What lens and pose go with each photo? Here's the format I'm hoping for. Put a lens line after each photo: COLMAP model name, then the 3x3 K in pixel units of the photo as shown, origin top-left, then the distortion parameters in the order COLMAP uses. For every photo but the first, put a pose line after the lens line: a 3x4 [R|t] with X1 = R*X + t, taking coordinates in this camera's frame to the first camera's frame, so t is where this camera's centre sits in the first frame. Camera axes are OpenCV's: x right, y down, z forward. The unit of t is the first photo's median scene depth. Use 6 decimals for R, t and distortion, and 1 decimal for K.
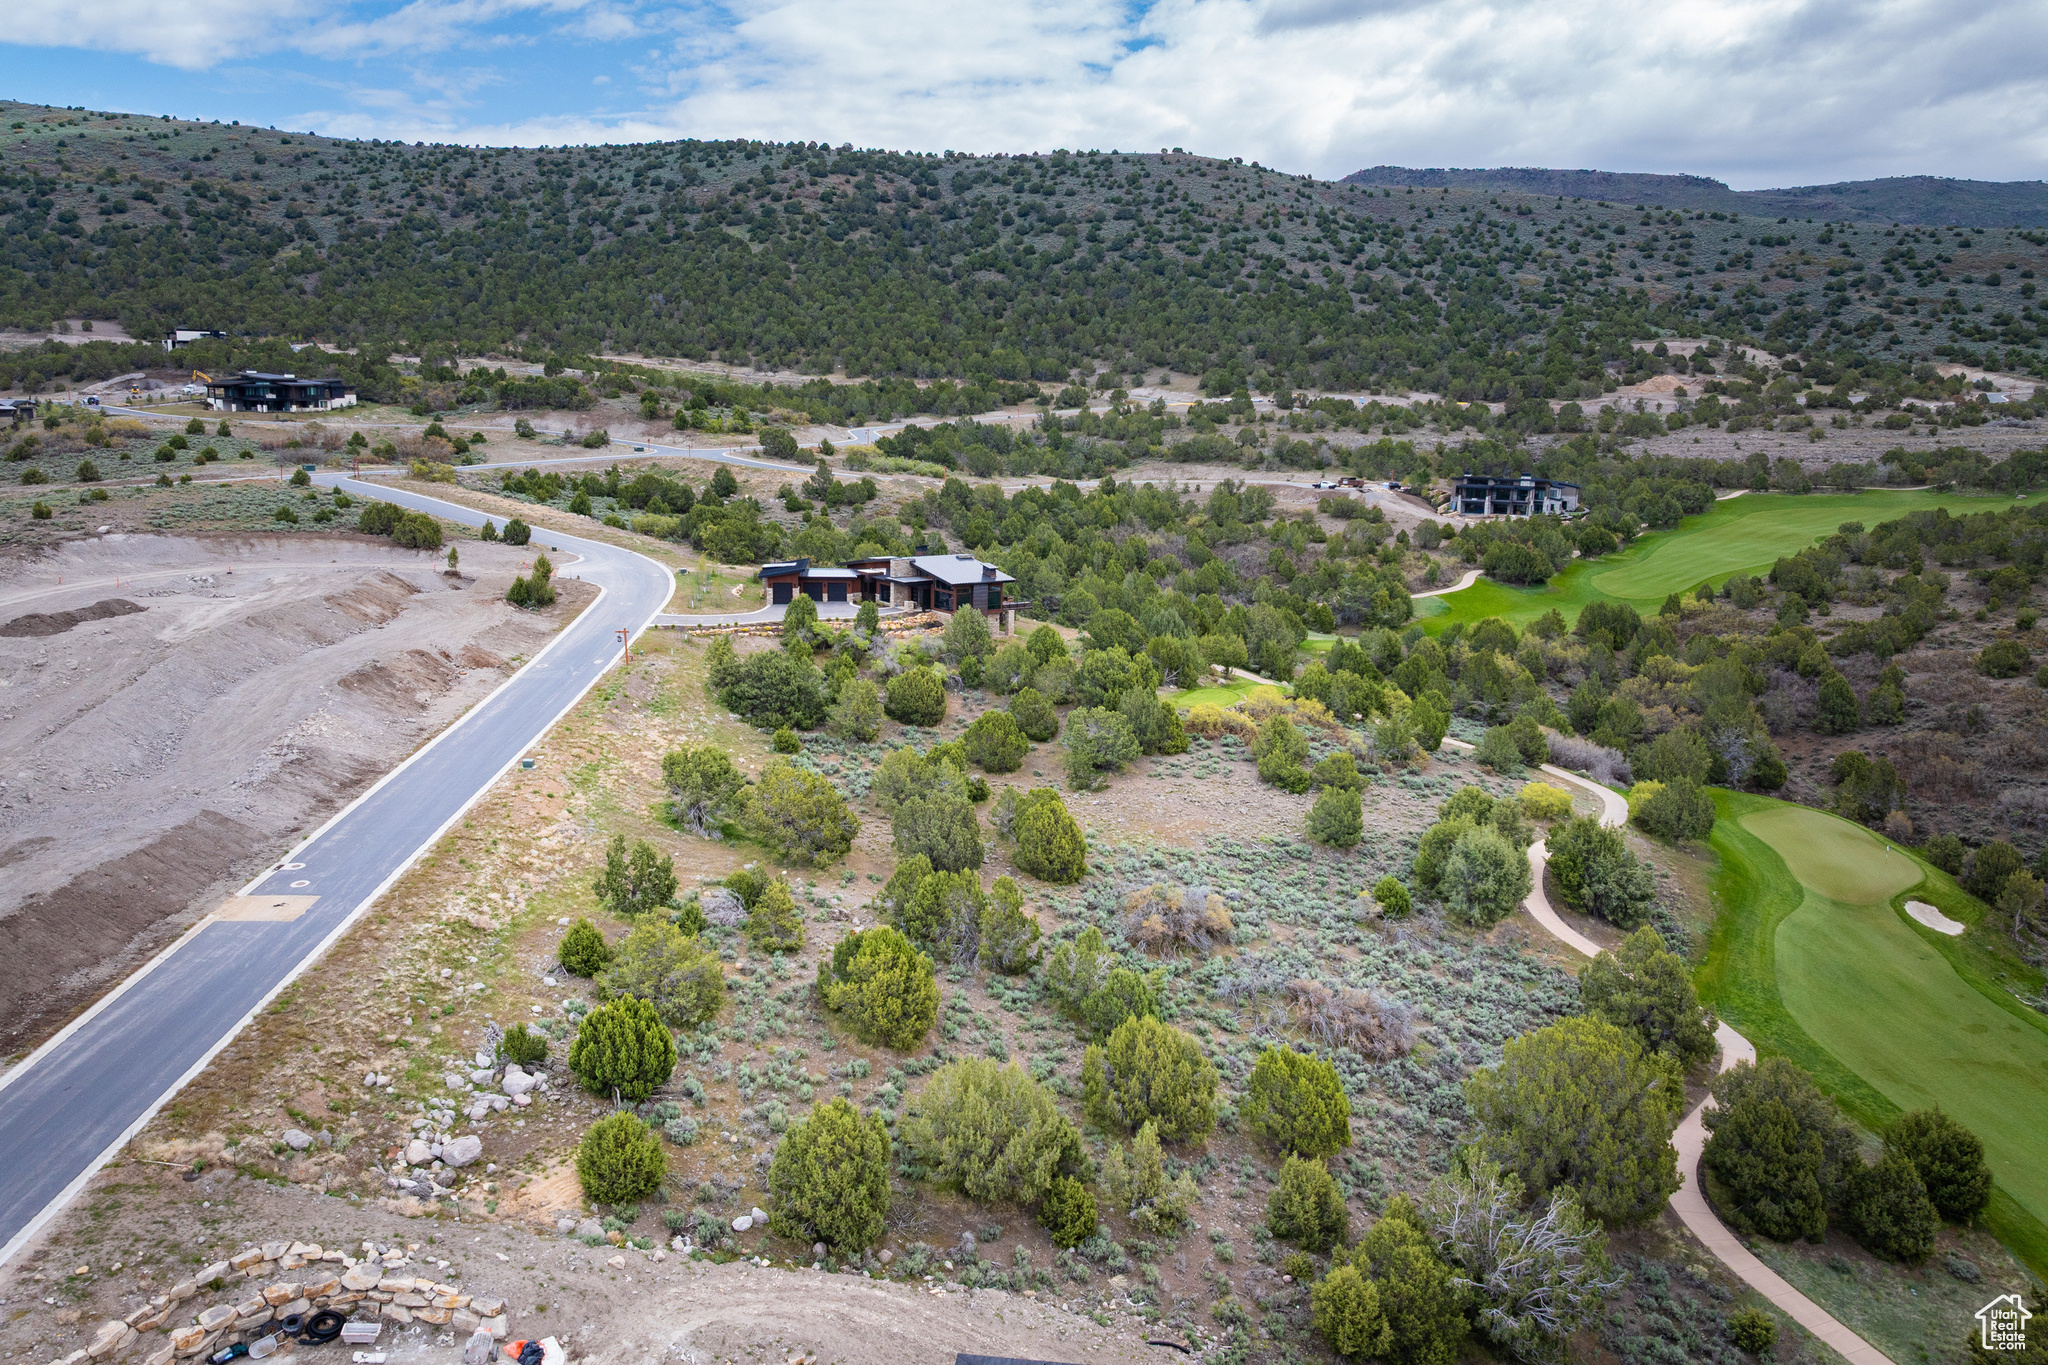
lens RADIAL K [[1434.2, 0, 1046.3], [0, 1434.2, 773.1], [0, 0, 1]] dist [-0.046636, 0.018347]
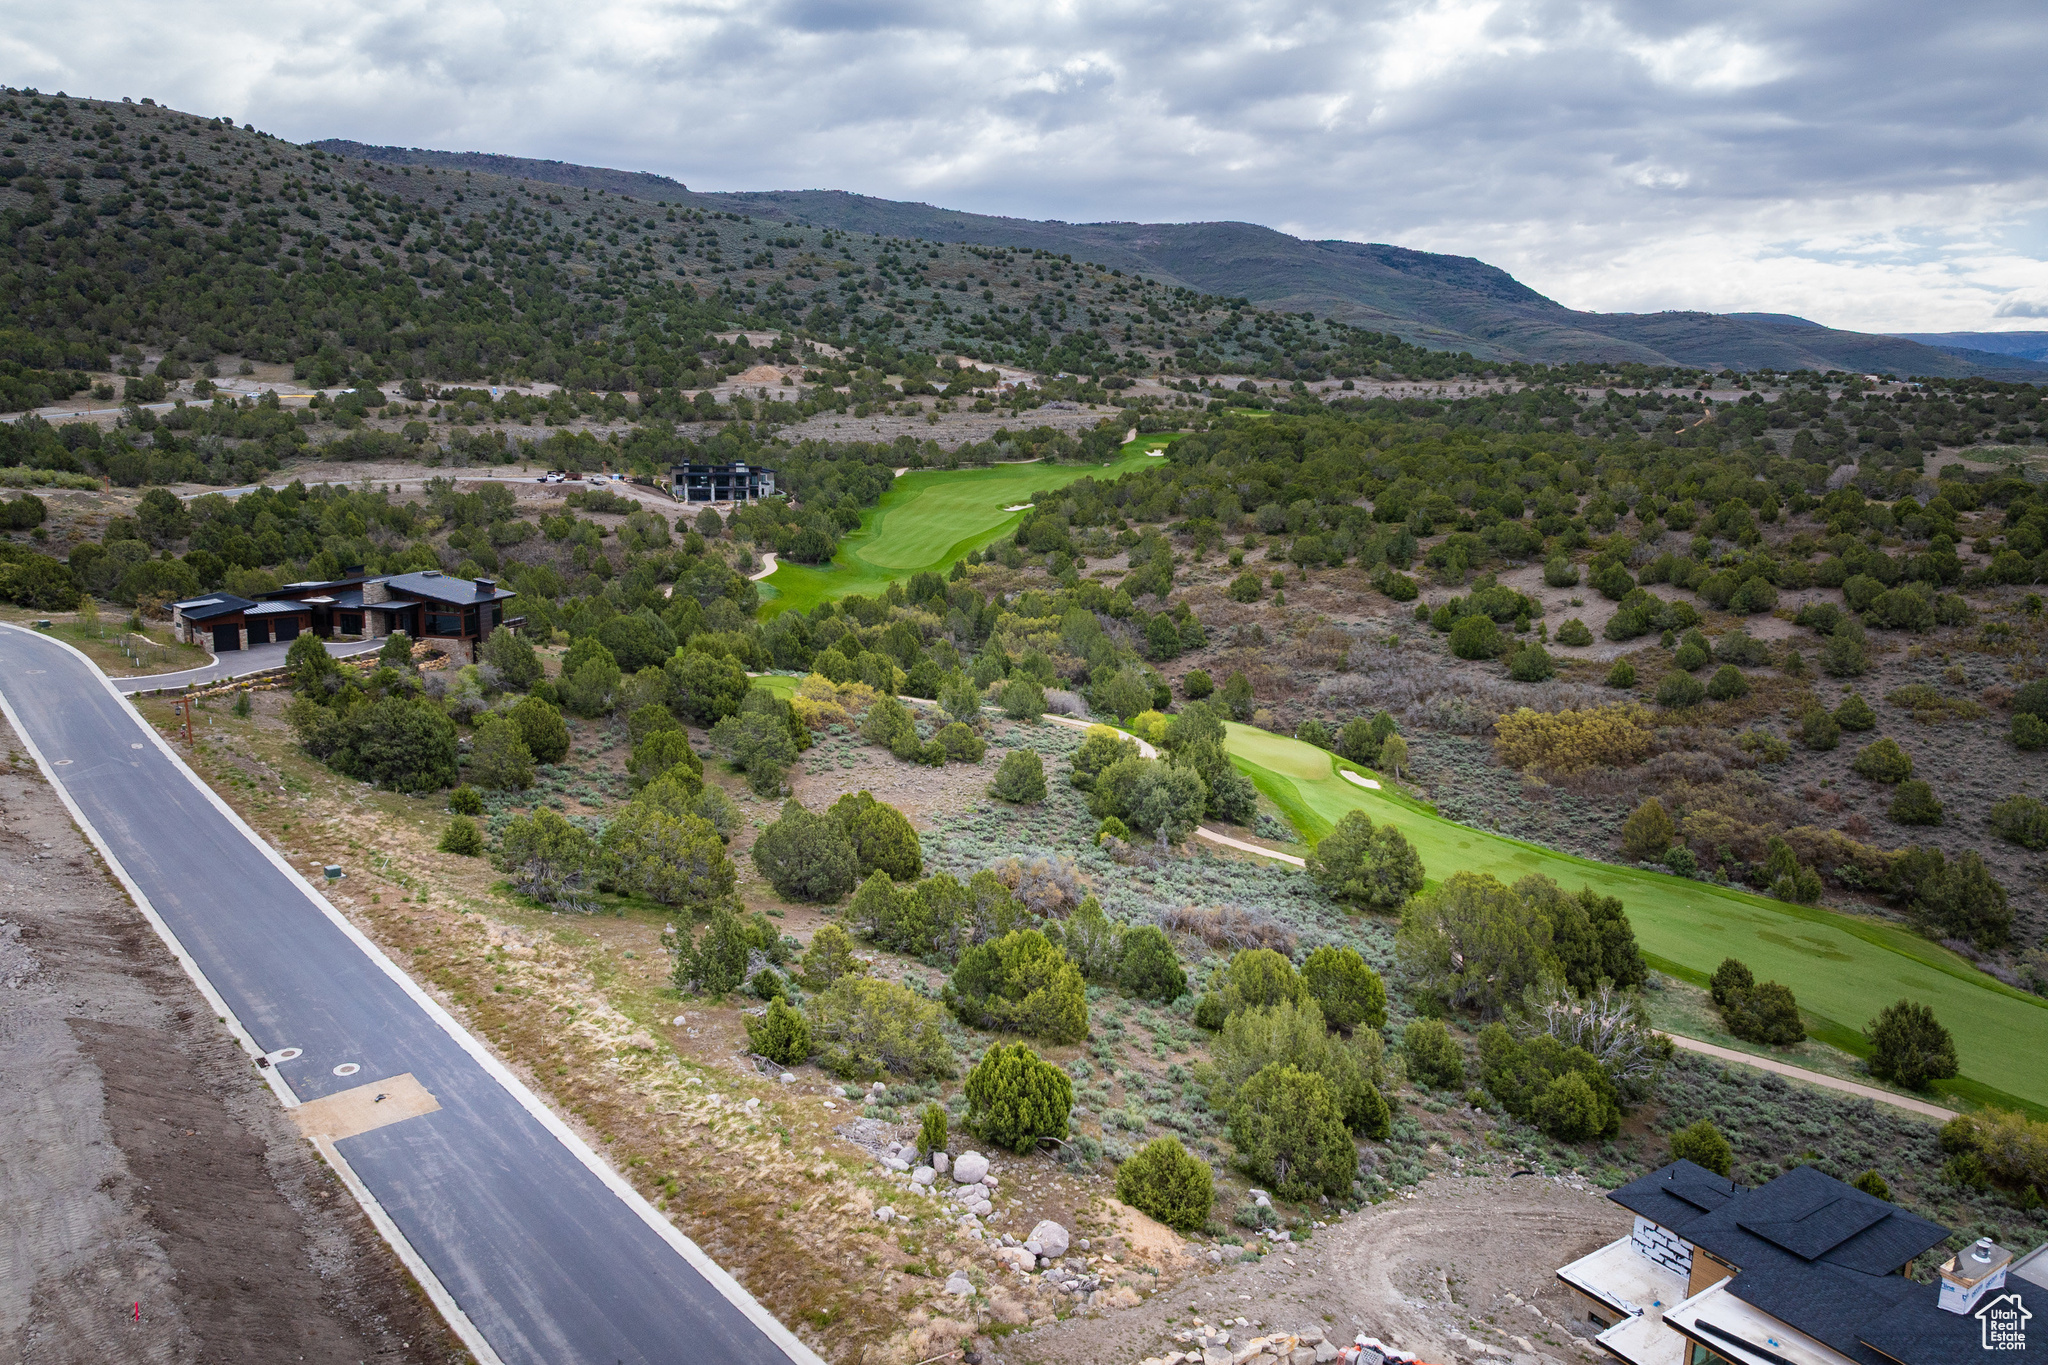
lens RADIAL K [[1434.2, 0, 1032.5], [0, 1434.2, 737.7], [0, 0, 1]] dist [-0.046636, 0.018347]
pose [[0.773135, -0.145842, 0.617246, -0.089748], [0.154753, 0.987167, 0.039410, -0.008350], [-0.615073, 0.065052, 0.785782, 0.027766]]
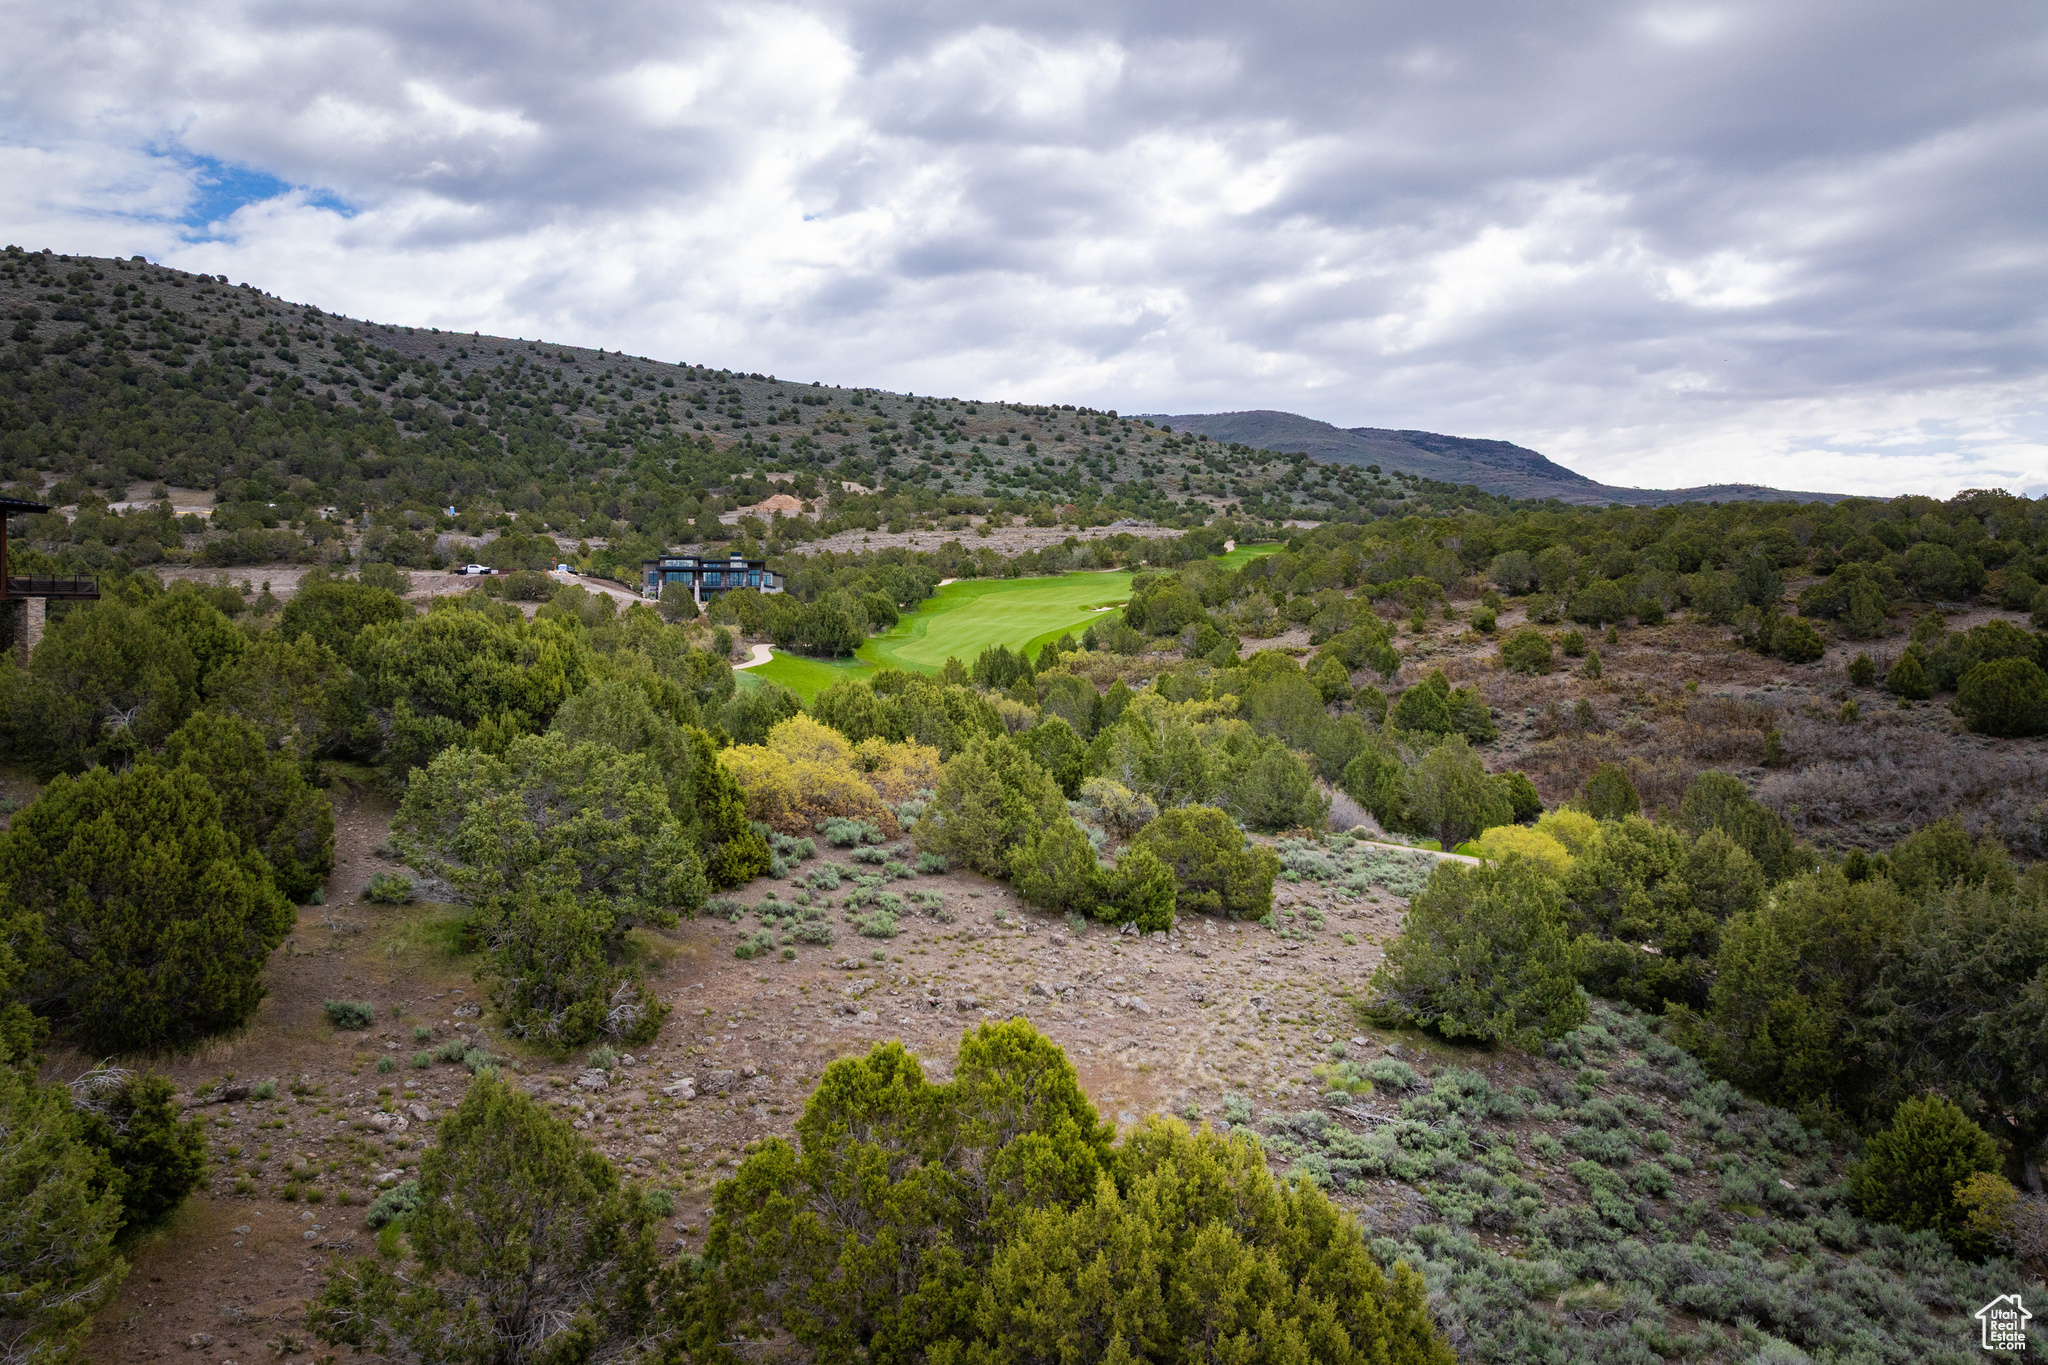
lens RADIAL K [[1434.2, 0, 1031.1], [0, 1434.2, 615.1], [0, 0, 1]] dist [-0.046636, 0.018347]
pose [[0.784858, -0.019969, 0.619354, -0.012559], [0.173382, 0.966638, -0.188547, -0.000189], [-0.594926, 0.255367, 0.762135, 0.158458]]
